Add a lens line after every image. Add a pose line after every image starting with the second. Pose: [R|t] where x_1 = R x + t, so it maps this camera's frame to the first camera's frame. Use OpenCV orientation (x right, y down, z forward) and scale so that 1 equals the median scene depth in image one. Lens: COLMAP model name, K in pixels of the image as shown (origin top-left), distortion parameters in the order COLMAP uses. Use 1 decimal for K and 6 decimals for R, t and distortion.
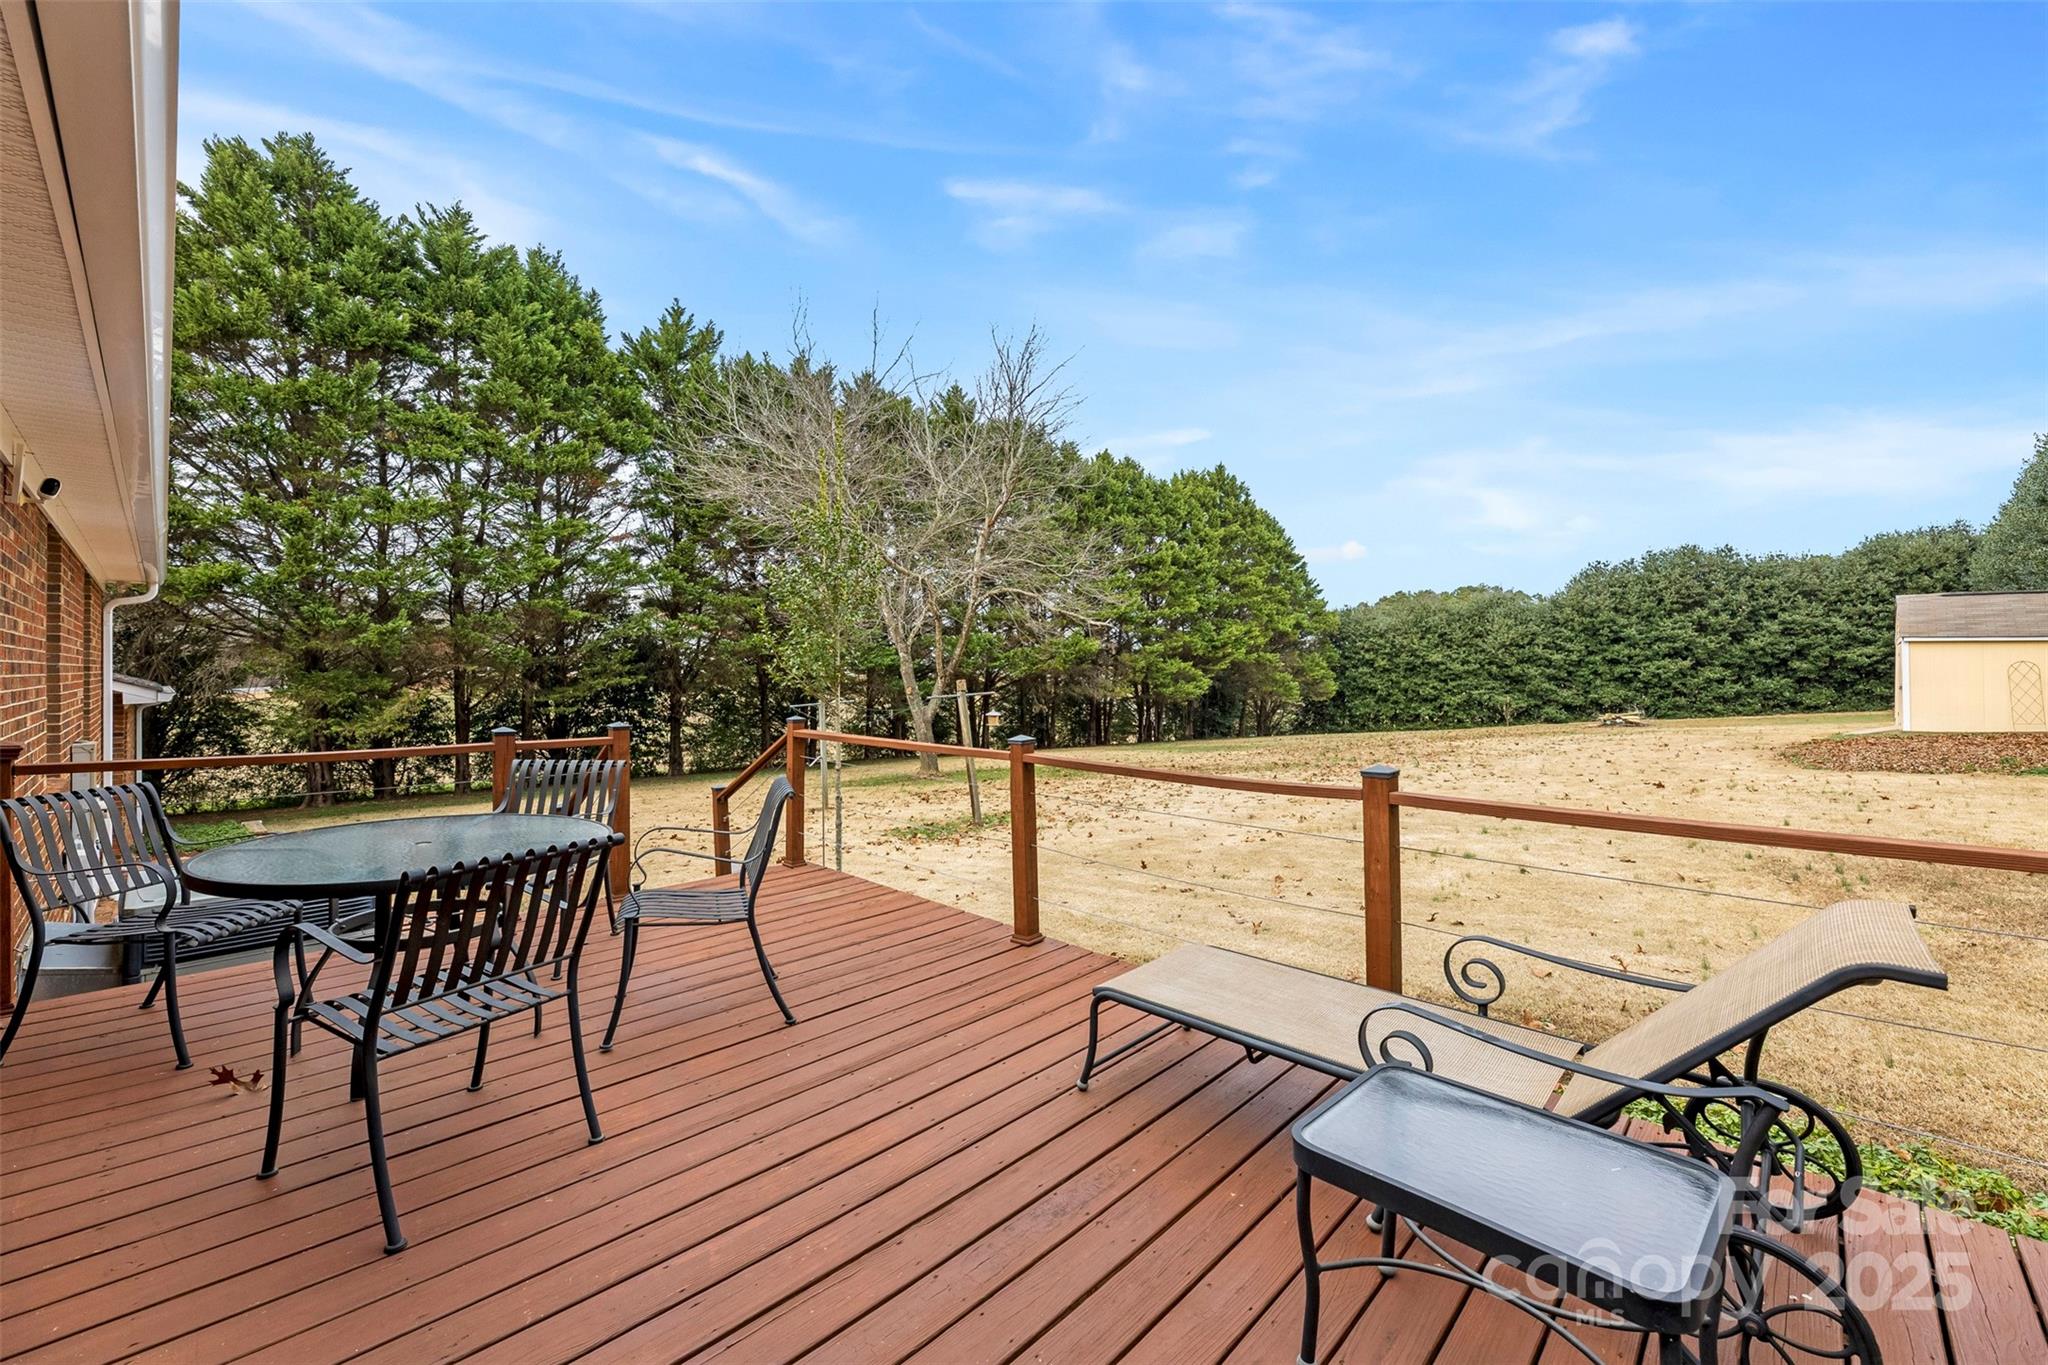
lens RADIAL K [[829.0, 0, 1071.8], [0, 829.0, 670.3], [0, 0, 1]] dist [-0.001274, 0.000281]
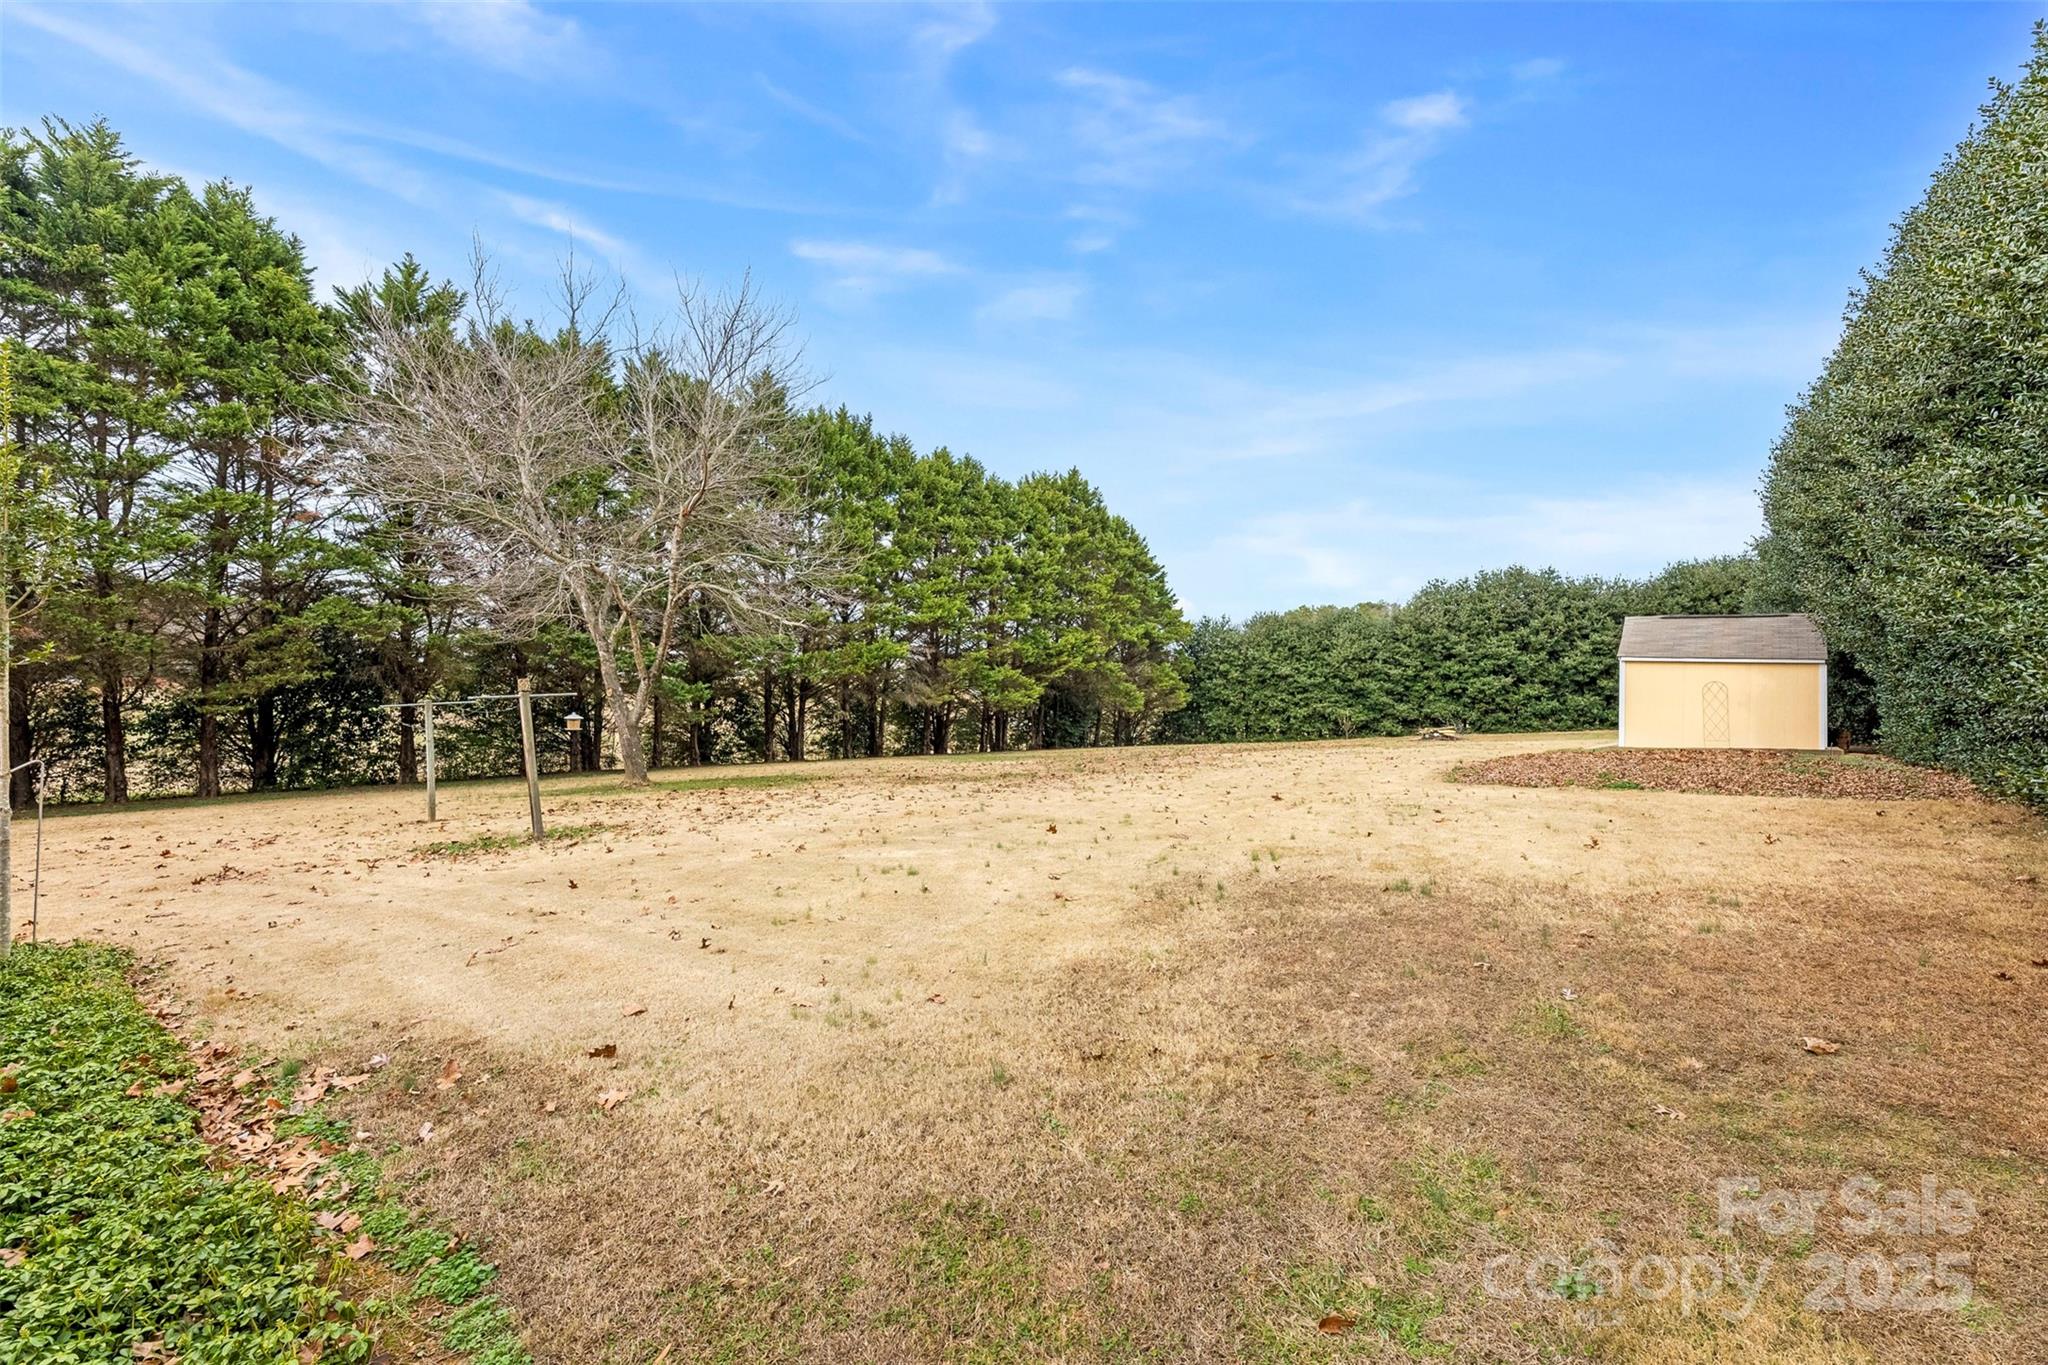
lens RADIAL K [[829.0, 0, 1129.9], [0, 829.0, 685.4], [0, 0, 1]] dist [-0.001274, 0.000281]
pose [[0.994586, 0.017145, 0.102496, 0.162083], [-0.017817, 0.999825, 0.005638, 0.000681], [-0.102382, -0.007434, 0.994717, 0.016766]]
